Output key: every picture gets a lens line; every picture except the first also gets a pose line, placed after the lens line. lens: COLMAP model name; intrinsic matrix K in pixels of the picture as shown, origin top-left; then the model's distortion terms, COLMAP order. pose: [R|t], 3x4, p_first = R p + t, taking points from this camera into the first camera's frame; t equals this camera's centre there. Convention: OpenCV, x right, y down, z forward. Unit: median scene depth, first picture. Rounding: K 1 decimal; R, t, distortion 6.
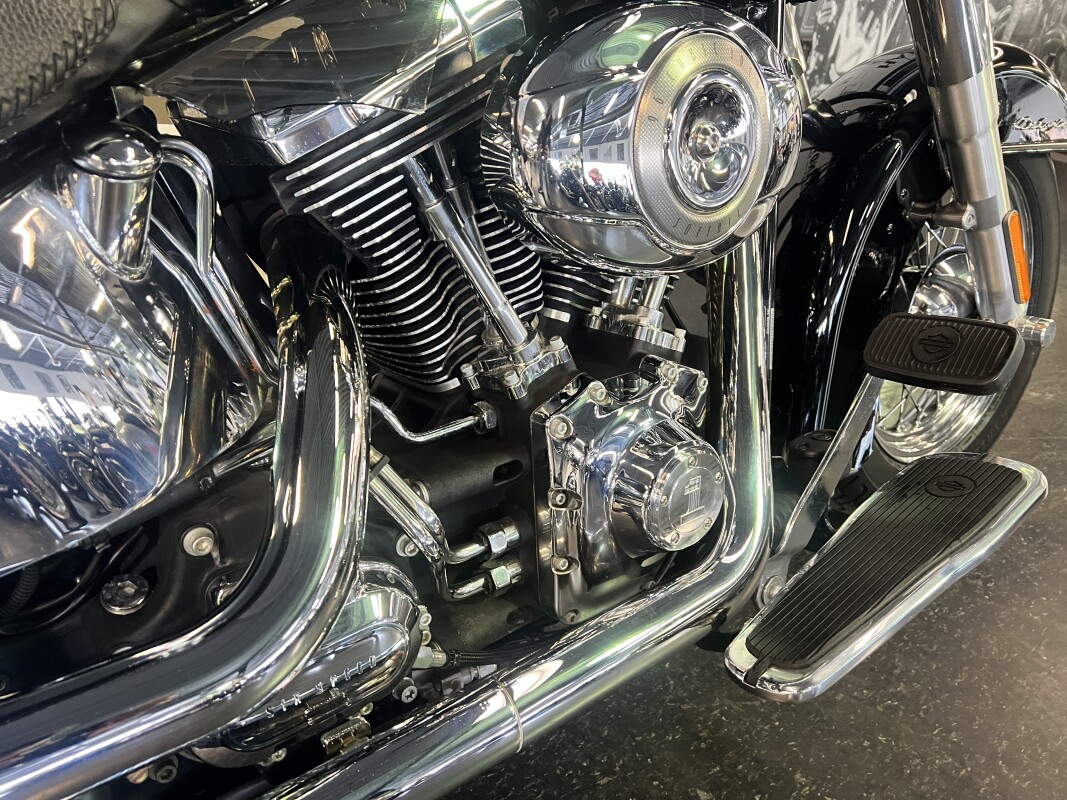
lens RADIAL K [[822.6, 0, 533.5], [0, 822.6, 400.0], [0, 0, 1]] dist [0.003677, -0.003323]
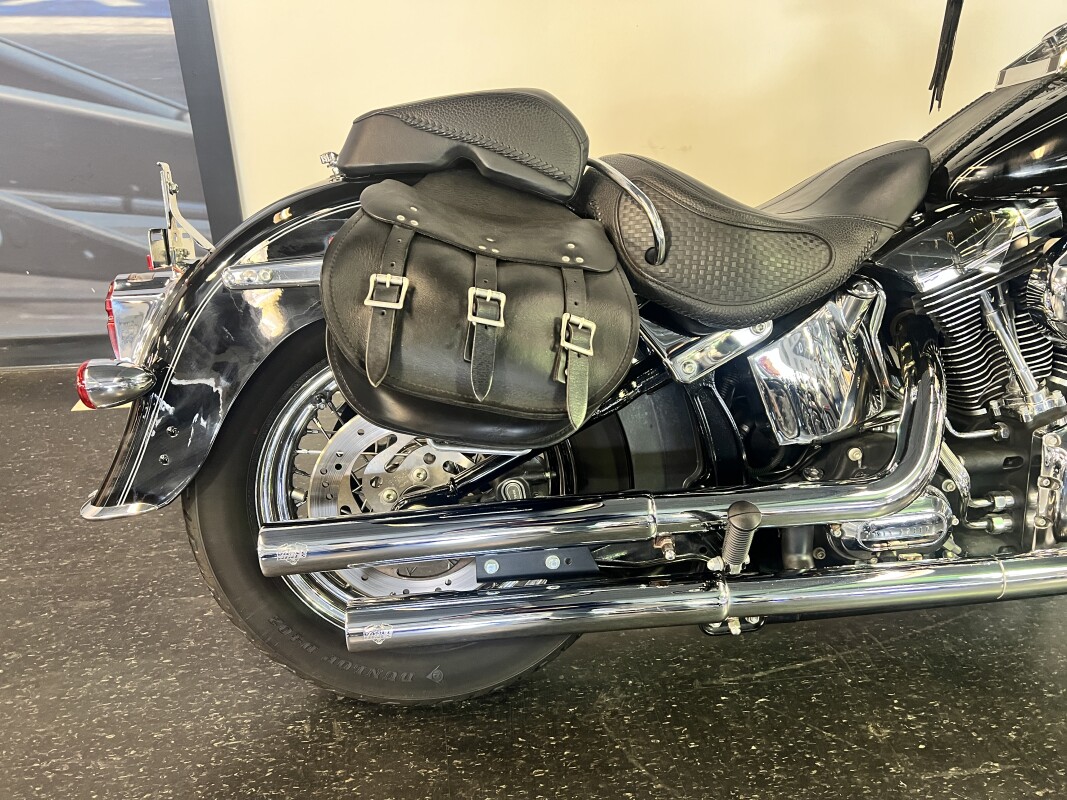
lens RADIAL K [[806.7, 0, 533.5], [0, 806.7, 400.0], [0, 0, 1]] dist [0.028024, -0.001379]
pose [[0.847053, 0.127663, -0.515949, -0.018557], [-0.167861, 0.985298, -0.031789, 0.186652], [0.504305, 0.113535, 0.856029, -1.046610]]
